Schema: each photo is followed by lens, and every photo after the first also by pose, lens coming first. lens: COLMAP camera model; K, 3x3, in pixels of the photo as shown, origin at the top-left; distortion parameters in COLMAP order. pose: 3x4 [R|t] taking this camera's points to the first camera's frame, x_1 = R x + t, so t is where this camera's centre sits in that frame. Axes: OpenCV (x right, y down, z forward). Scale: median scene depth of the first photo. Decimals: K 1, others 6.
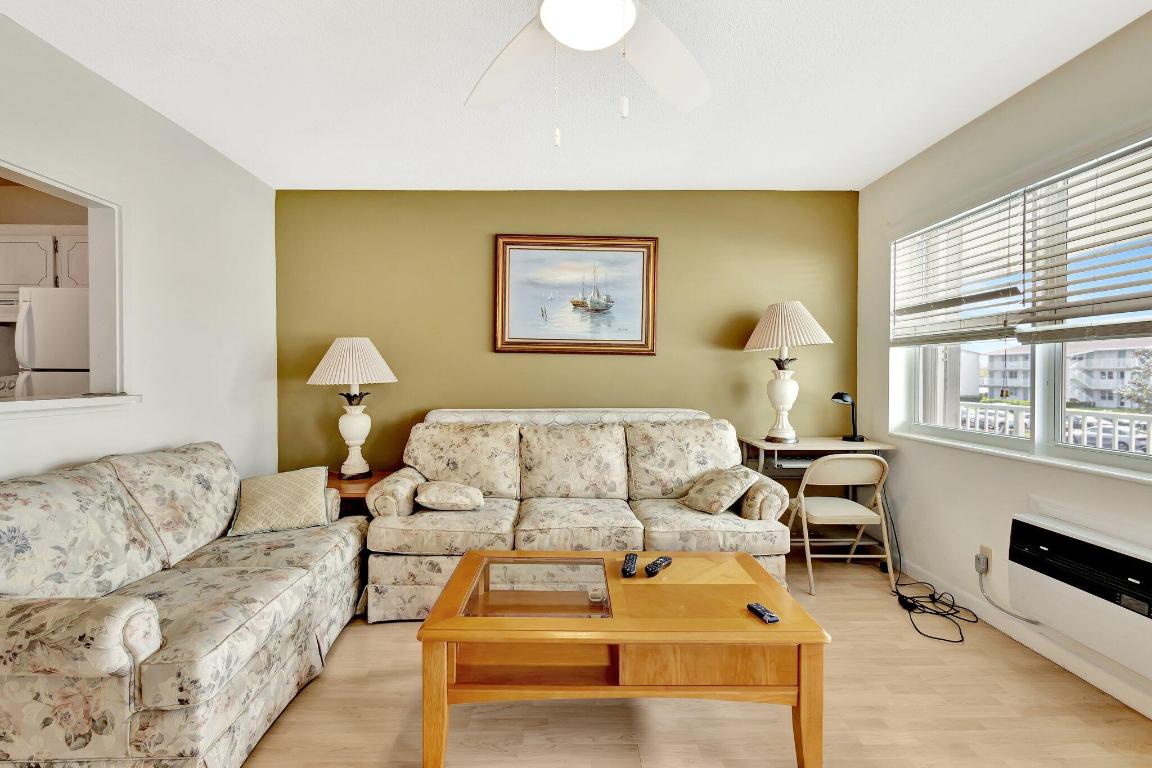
lens RADIAL K [[525.0, 0, 576.0], [0, 525.0, 384.0], [0, 0, 1]] dist [0.001309, -0.001332]
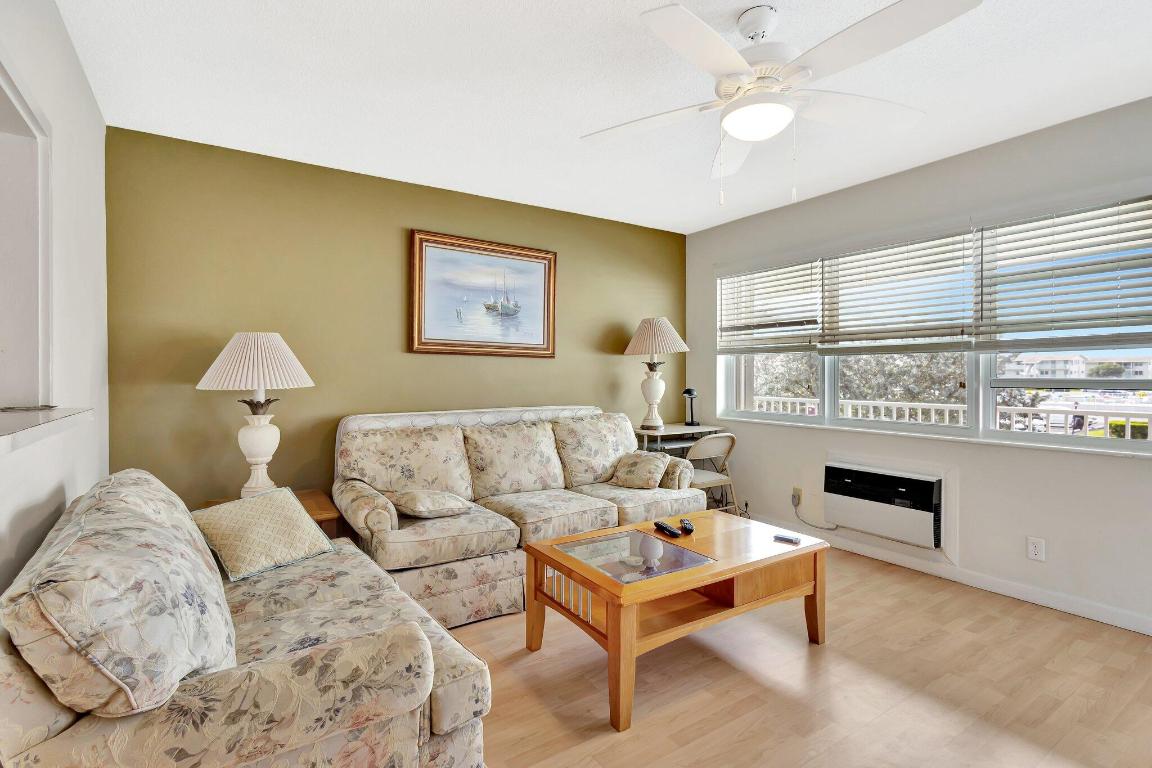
lens RADIAL K [[540.8, 0, 574.8], [0, 540.8, 378.7], [0, 0, 1]] dist [0.000900, 0.000028]
pose [[0.842680, -0.006951, 0.538370, -0.487390], [0.011992, 0.999911, -0.005861, -0.004862], [-0.538281, 0.011395, 0.842688, 0.019061]]
